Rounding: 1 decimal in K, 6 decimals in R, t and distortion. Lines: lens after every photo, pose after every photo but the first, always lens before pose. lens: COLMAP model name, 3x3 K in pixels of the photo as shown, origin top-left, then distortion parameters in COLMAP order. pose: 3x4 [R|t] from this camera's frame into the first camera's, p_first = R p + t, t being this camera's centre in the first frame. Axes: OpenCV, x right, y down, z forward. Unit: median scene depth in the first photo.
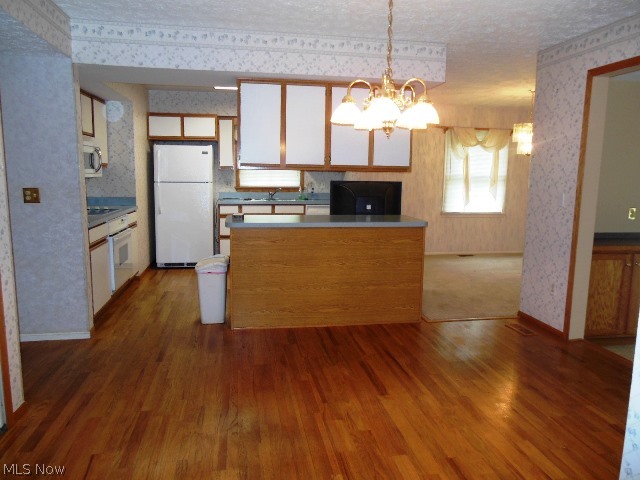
lens RADIAL K [[479.2, 0, 318.6], [0, 479.2, 239.9], [0, 0, 1]] dist [-0.044333, 0.030910]
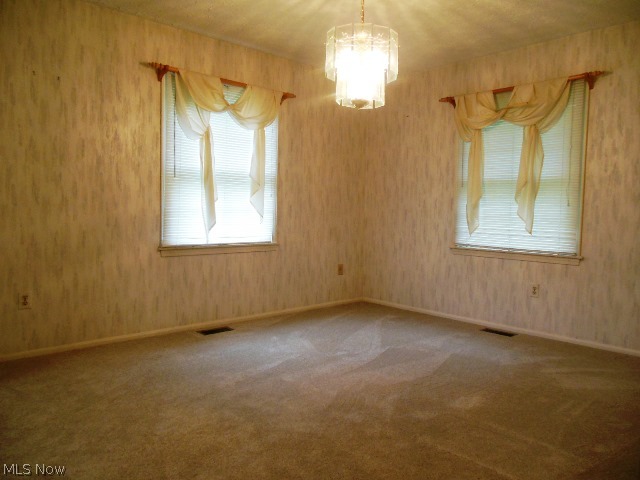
lens RADIAL K [[479.2, 0, 315.9], [0, 479.2, 236.4], [0, 0, 1]] dist [-0.044333, 0.030910]
pose [[0.850707, -0.027823, 0.524903, 0.141622], [0.064319, 0.996604, -0.051416, -0.033112], [-0.521690, 0.077501, 0.849608, 0.521286]]
